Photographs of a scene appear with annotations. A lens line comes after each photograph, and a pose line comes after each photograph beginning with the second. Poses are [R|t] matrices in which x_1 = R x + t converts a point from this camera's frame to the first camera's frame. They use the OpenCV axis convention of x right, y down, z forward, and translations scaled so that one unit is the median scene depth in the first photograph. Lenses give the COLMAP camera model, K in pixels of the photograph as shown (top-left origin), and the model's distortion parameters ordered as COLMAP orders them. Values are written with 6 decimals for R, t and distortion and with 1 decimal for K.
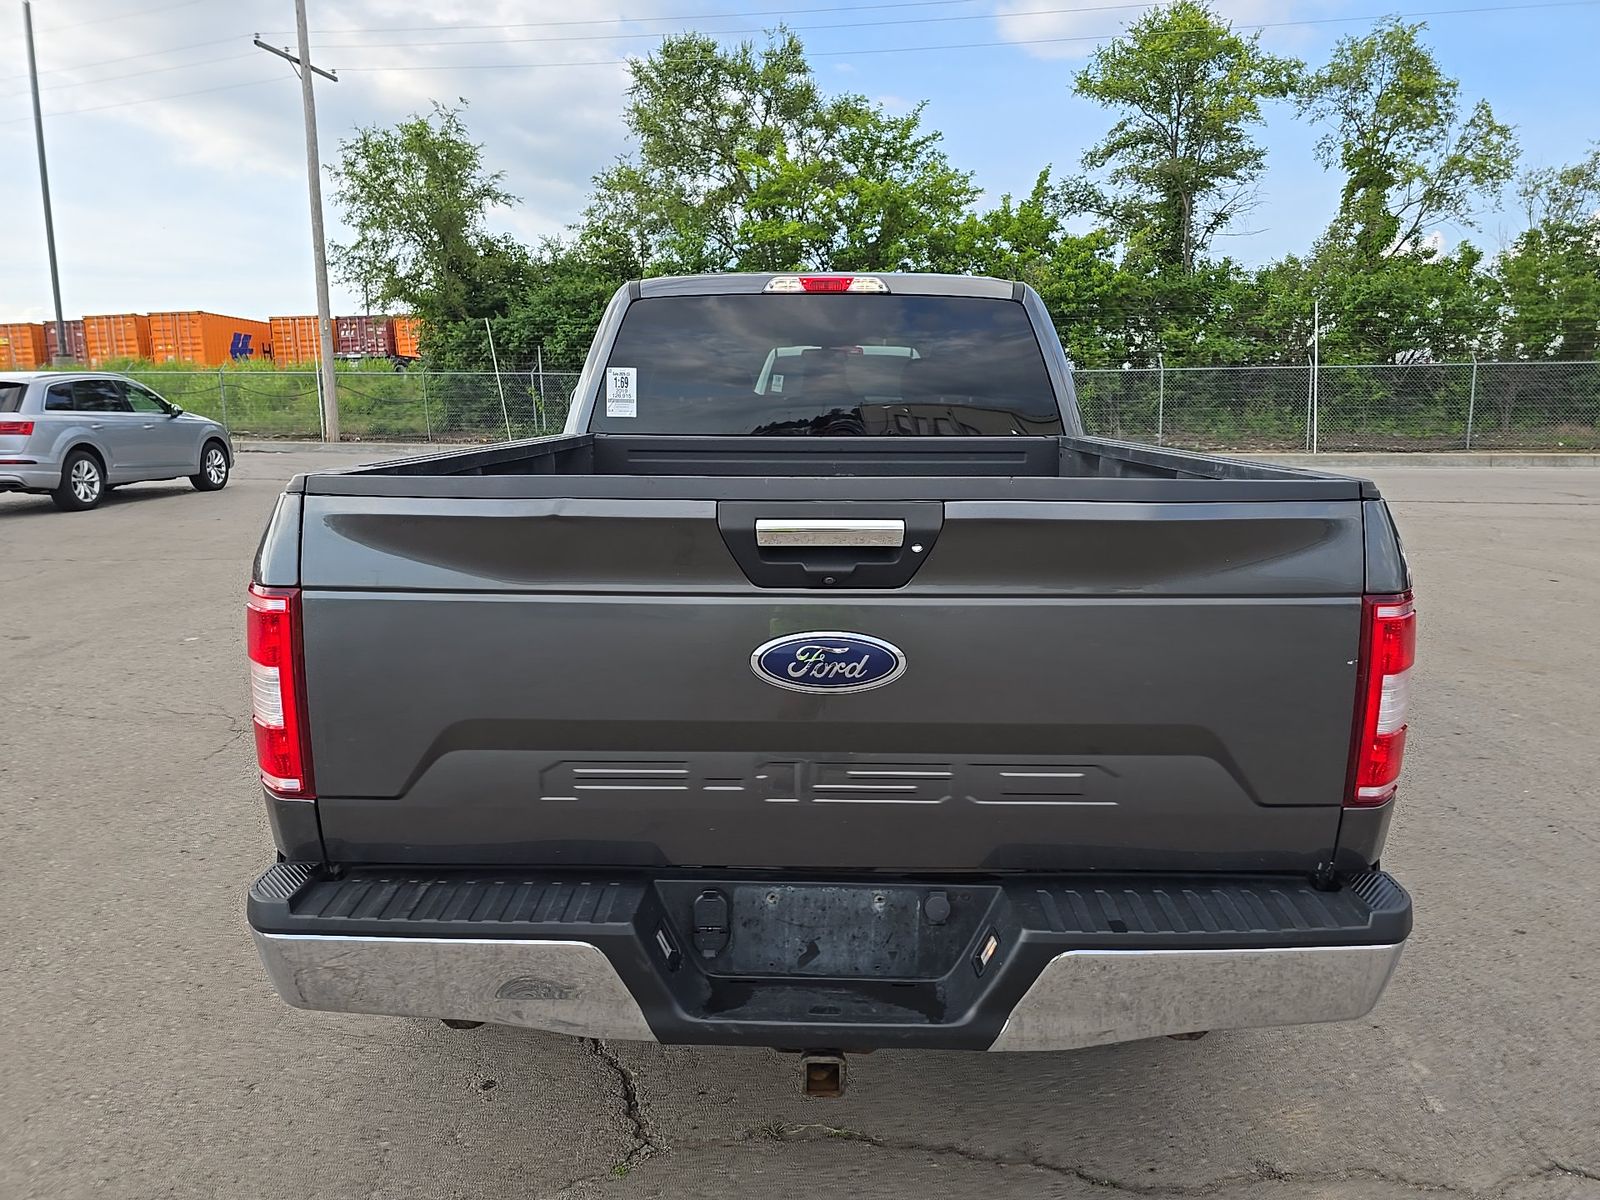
lens RADIAL K [[1069.5, 0, 810.8], [0, 1069.5, 594.8], [0, 0, 1]] dist [0.065586, -0.062860]
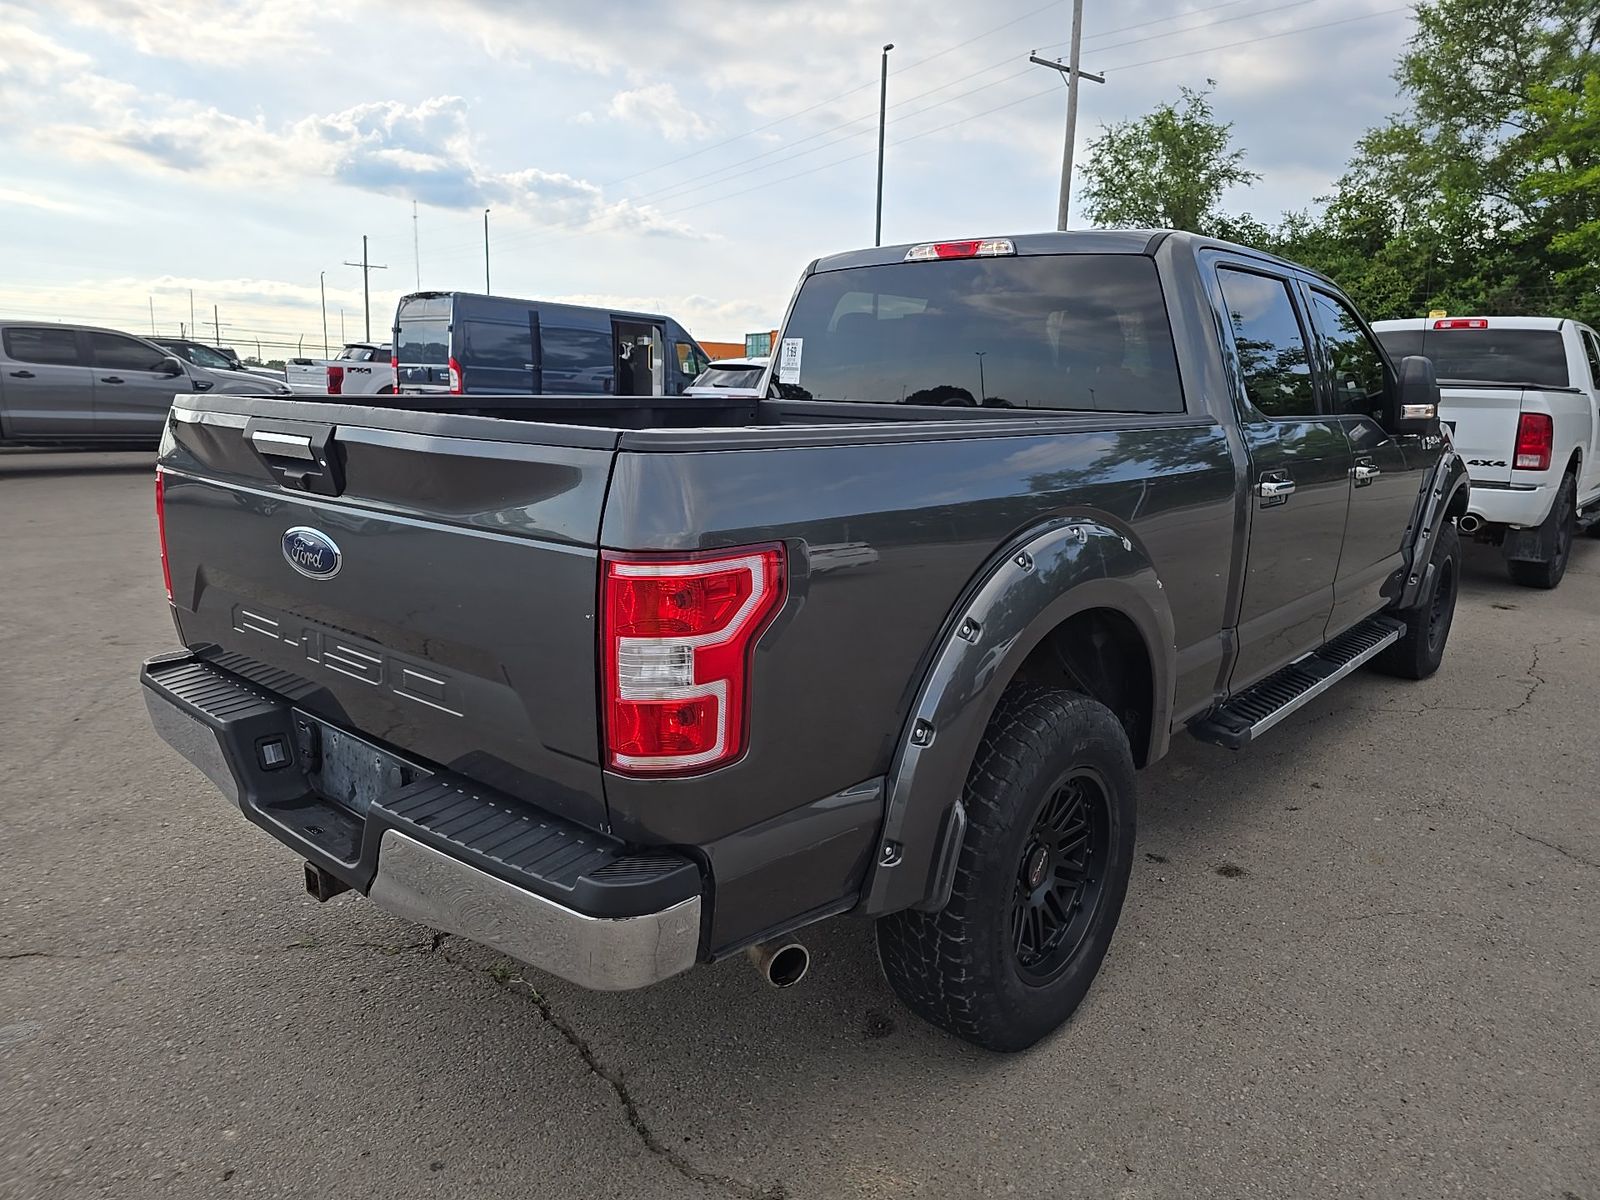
lens RADIAL K [[1069.5, 0, 810.8], [0, 1069.5, 594.8], [0, 0, 1]] dist [0.065586, -0.062860]
pose [[0.768154, 0.141000, -0.624546, 0.082838], [-0.135060, 0.989185, 0.057207, -0.002562], [0.625858, 0.040407, 0.778890, 0.024966]]
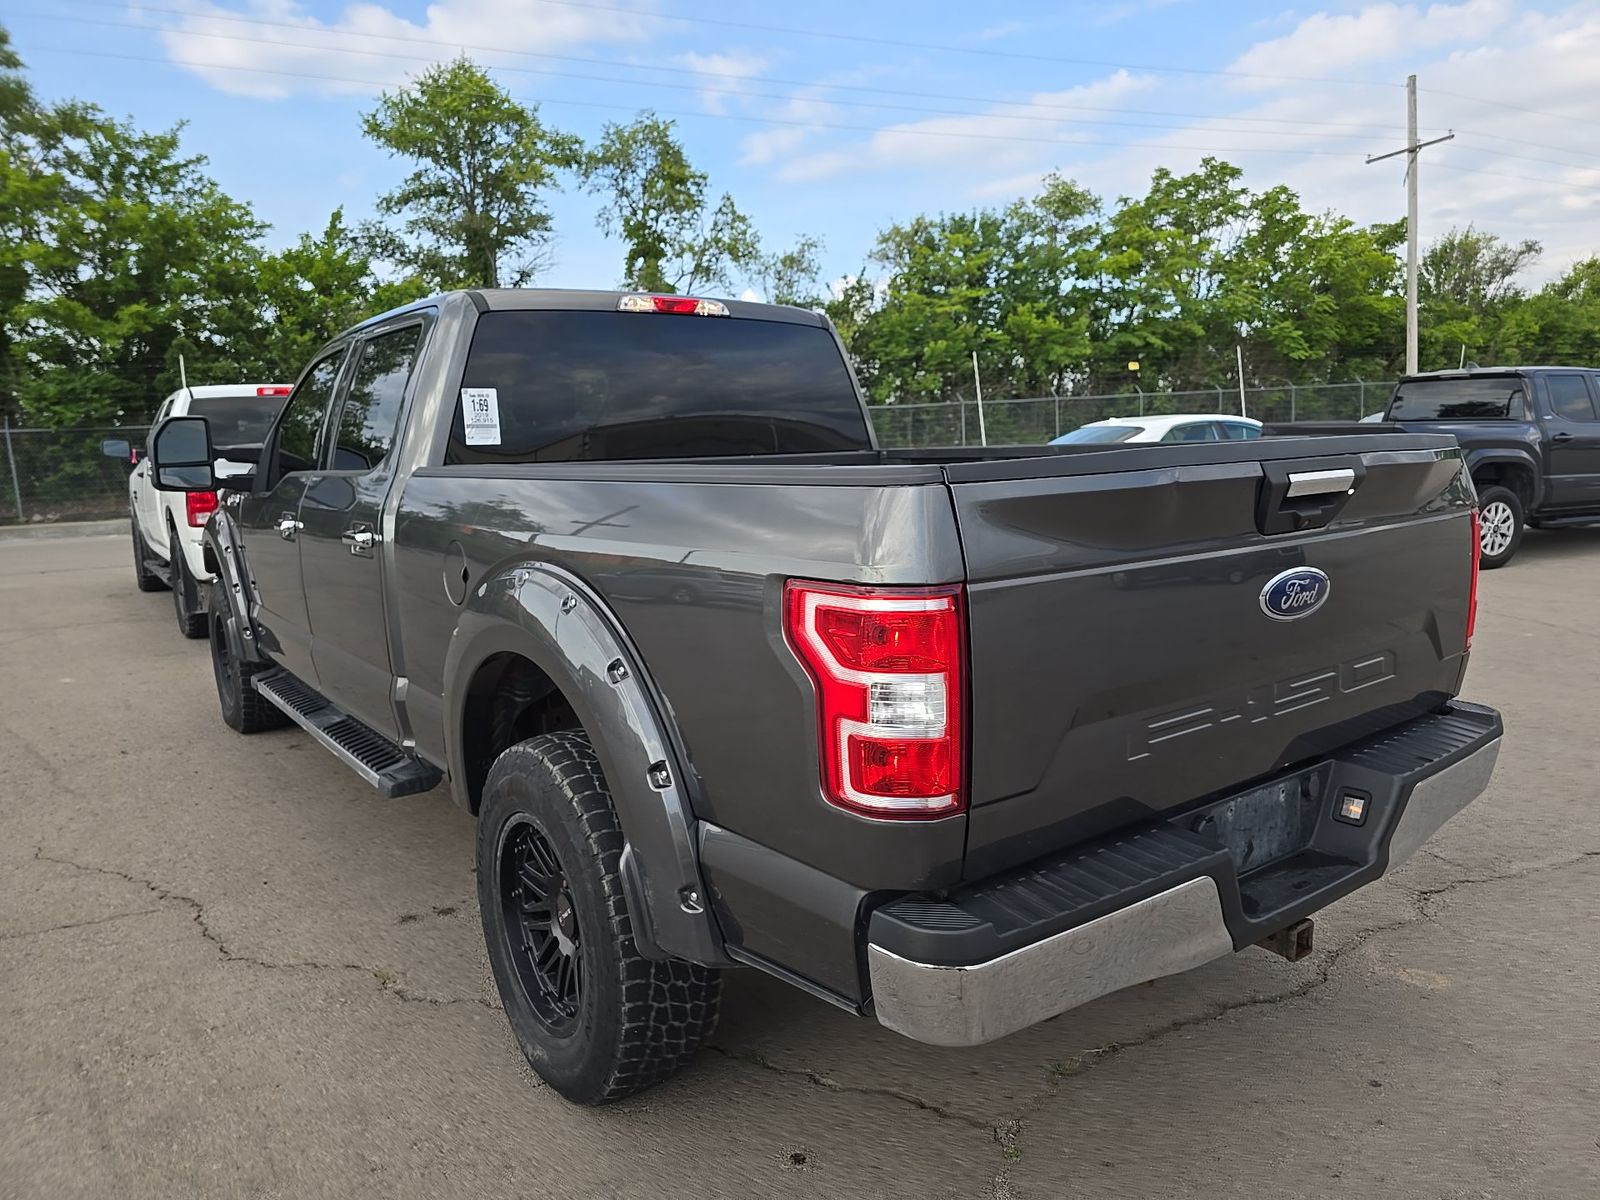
lens RADIAL K [[1077.3, 0, 809.2], [0, 1077.3, 599.8], [0, 0, 1]] dist [0.059283, -0.065545]
pose [[0.789564, -0.118478, 0.602123, -0.076182], [0.145228, 0.989389, 0.004242, -0.000995], [-0.596237, 0.084096, 0.798392, 0.022563]]
